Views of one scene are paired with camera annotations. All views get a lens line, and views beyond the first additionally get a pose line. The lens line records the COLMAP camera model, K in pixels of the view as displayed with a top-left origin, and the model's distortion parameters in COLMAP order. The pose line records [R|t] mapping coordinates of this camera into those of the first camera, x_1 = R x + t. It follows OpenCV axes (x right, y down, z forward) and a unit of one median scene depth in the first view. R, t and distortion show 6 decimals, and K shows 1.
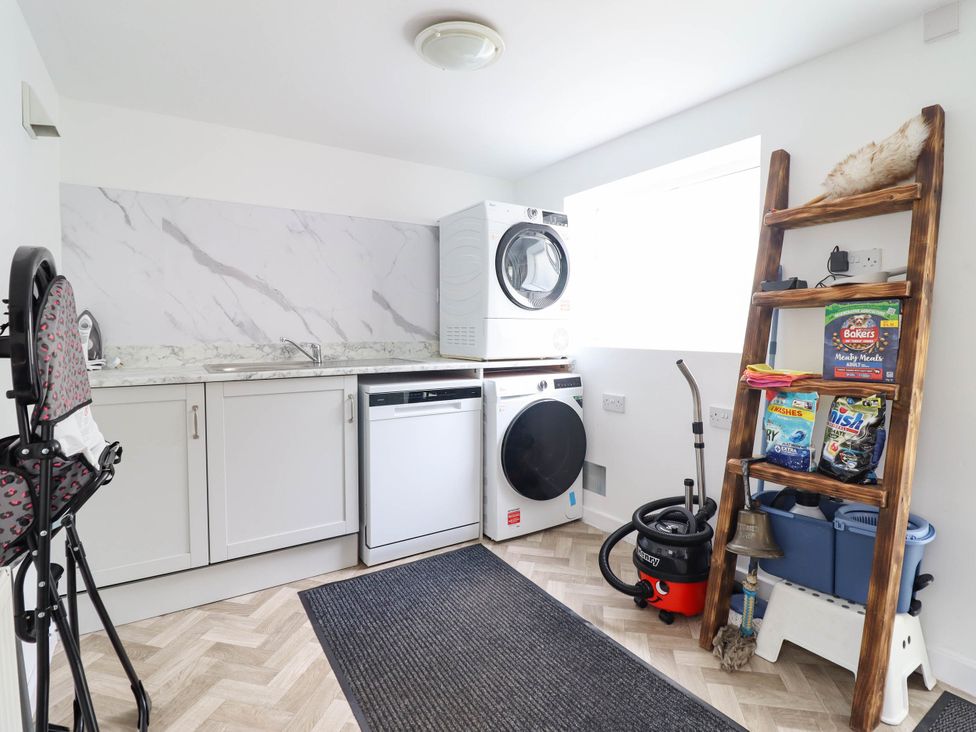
lens RADIAL K [[500.5, 0, 485.2], [0, 500.5, 352.5], [0, 0, 1]] dist [-0.000564, -0.013575]
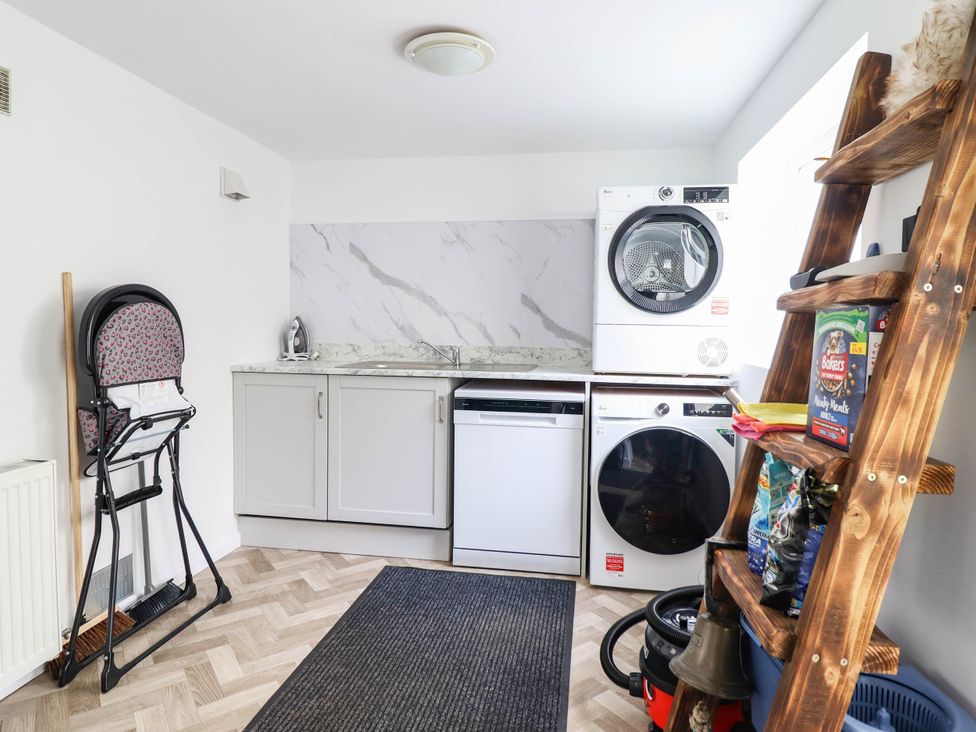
lens RADIAL K [[579.0, 0, 493.0], [0, 579.0, 351.2], [0, 0, 1]] dist [-0.001162, -0.000868]
pose [[0.748892, 0.040526, -0.661452, 0.588460], [-0.045084, 0.998932, 0.010158, -0.026713], [0.661157, 0.022214, 0.749919, 0.149498]]
